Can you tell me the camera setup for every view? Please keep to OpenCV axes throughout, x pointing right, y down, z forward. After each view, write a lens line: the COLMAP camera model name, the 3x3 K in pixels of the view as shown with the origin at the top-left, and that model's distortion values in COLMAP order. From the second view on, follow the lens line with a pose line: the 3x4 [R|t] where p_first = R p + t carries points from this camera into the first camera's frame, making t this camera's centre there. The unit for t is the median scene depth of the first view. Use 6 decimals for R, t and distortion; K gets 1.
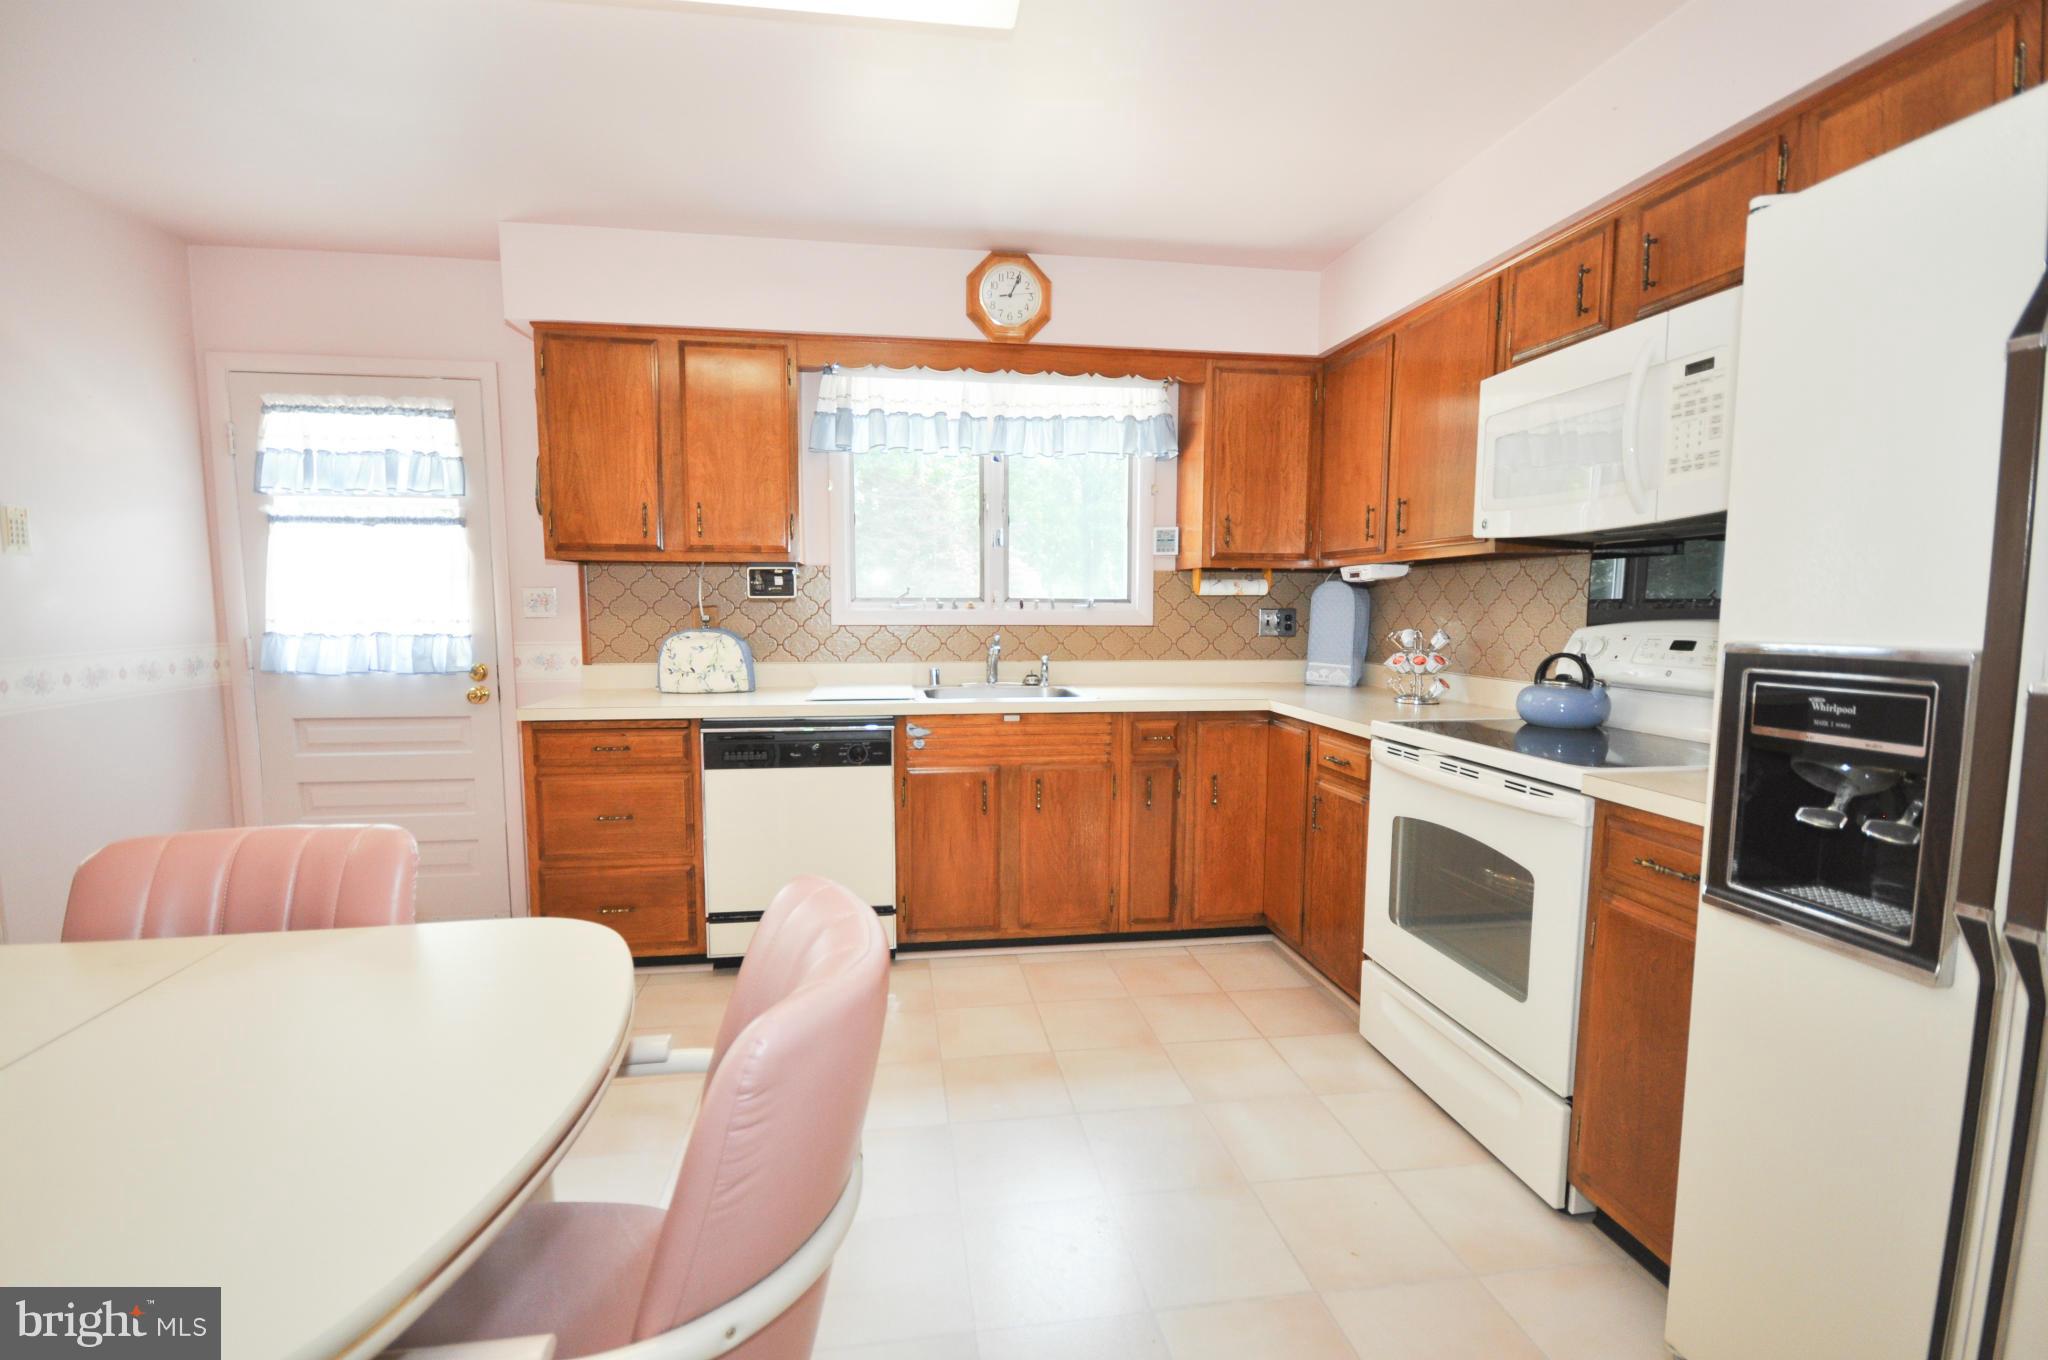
lens RADIAL K [[926.9, 0, 1022.2], [0, 926.9, 703.1], [0, 0, 1]] dist [0.000874, 0.000355]
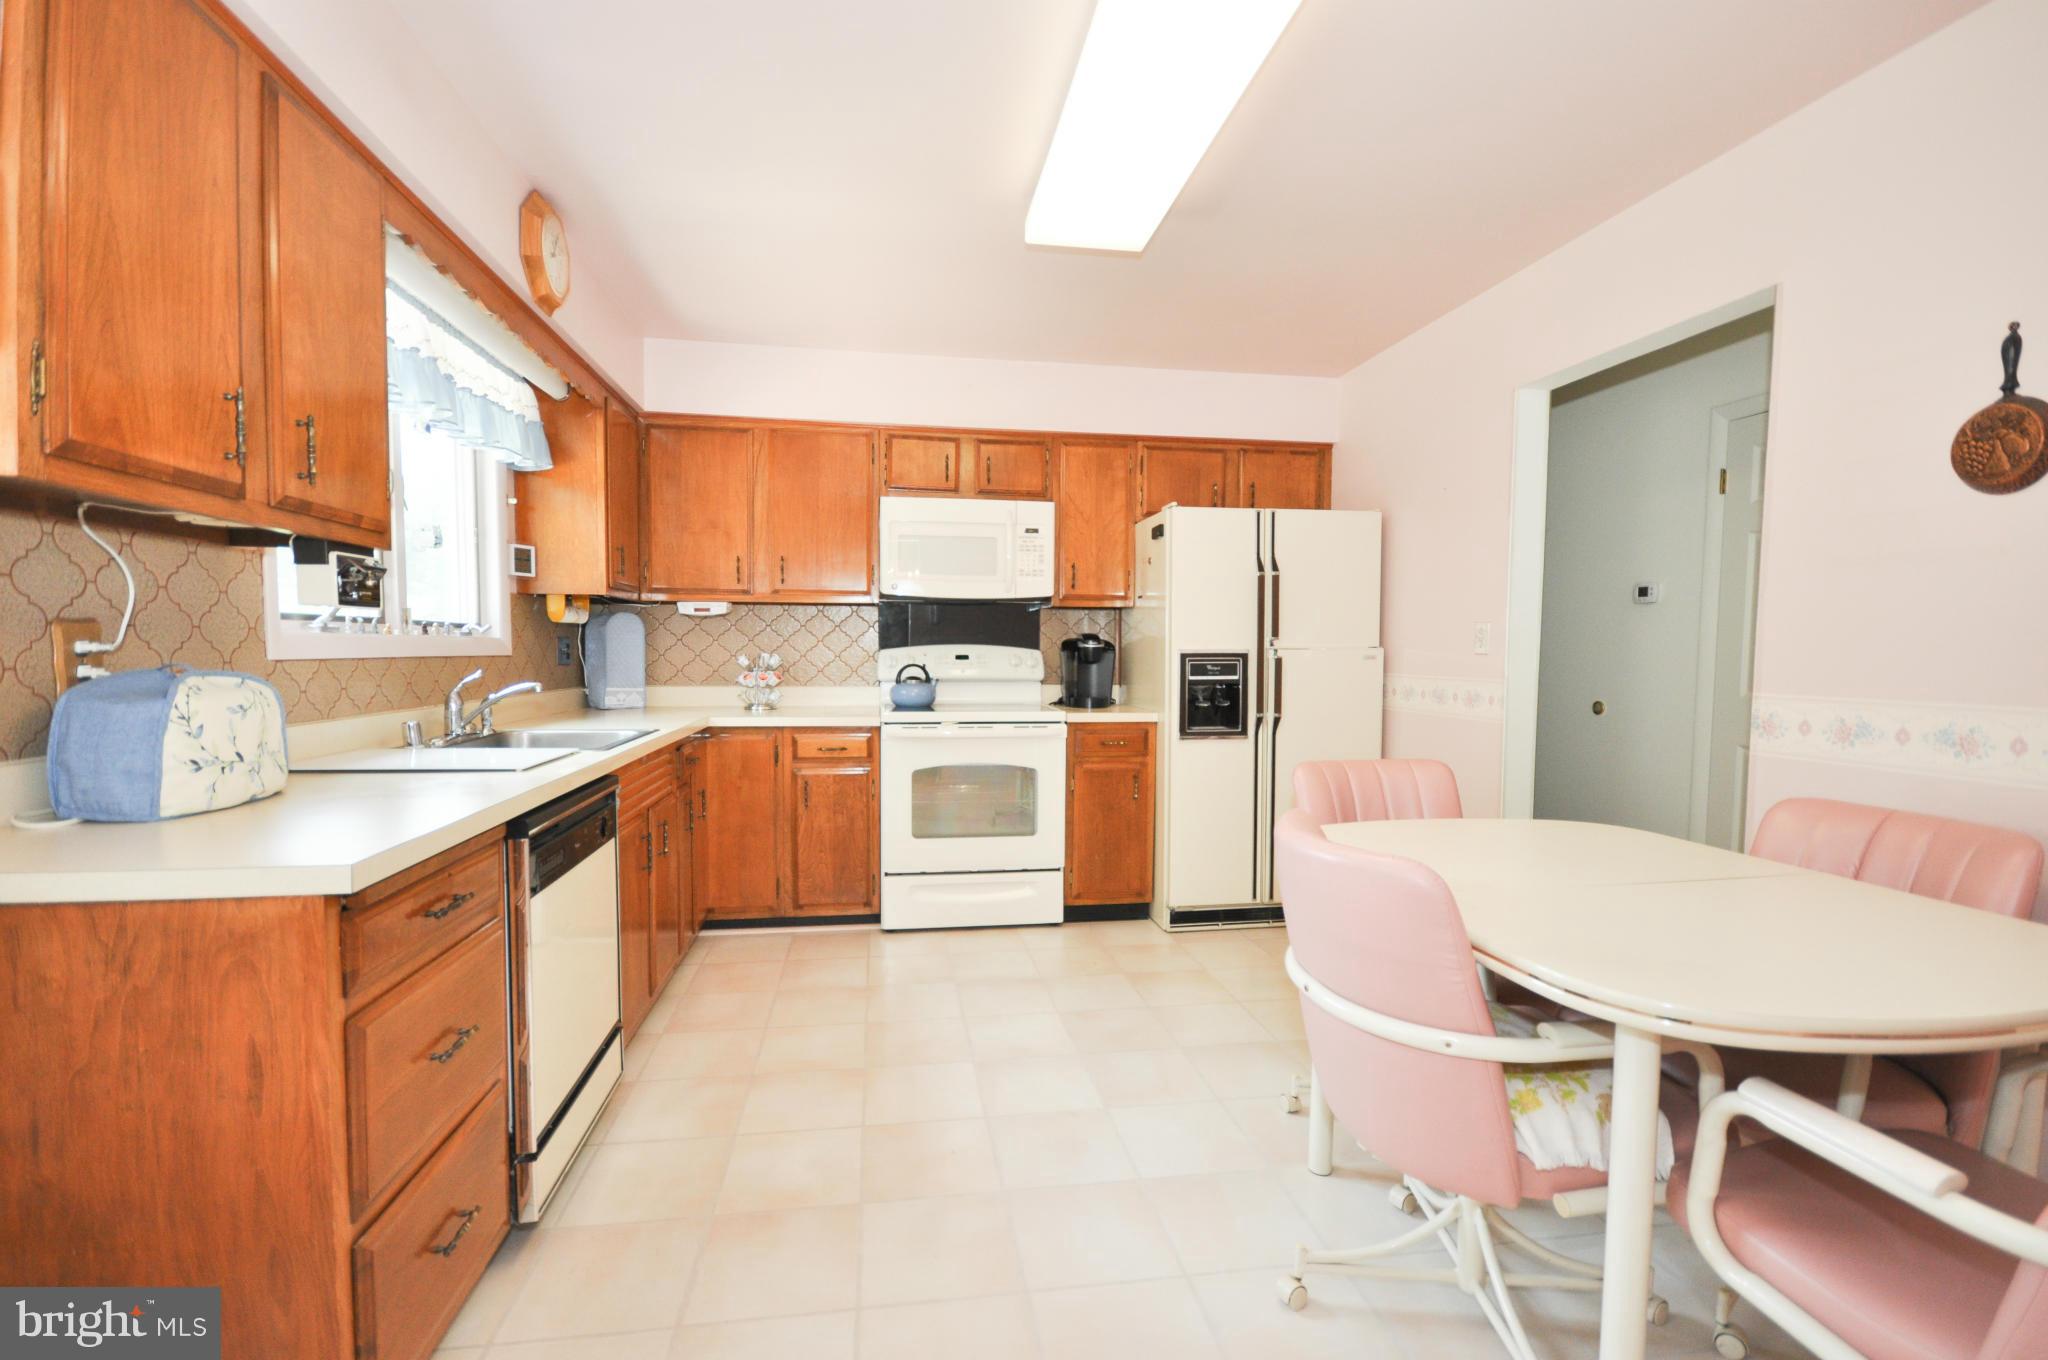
lens RADIAL K [[890.6, 0, 1020.1], [0, 890.6, 692.9], [0, 0, 1]] dist [-0.002936, -0.000647]
pose [[-0.010785, -0.052915, 0.998541, -1.065253], [0.101267, 0.993407, 0.053737, -0.068309], [-0.994801, 0.101698, -0.005355, 0.800207]]
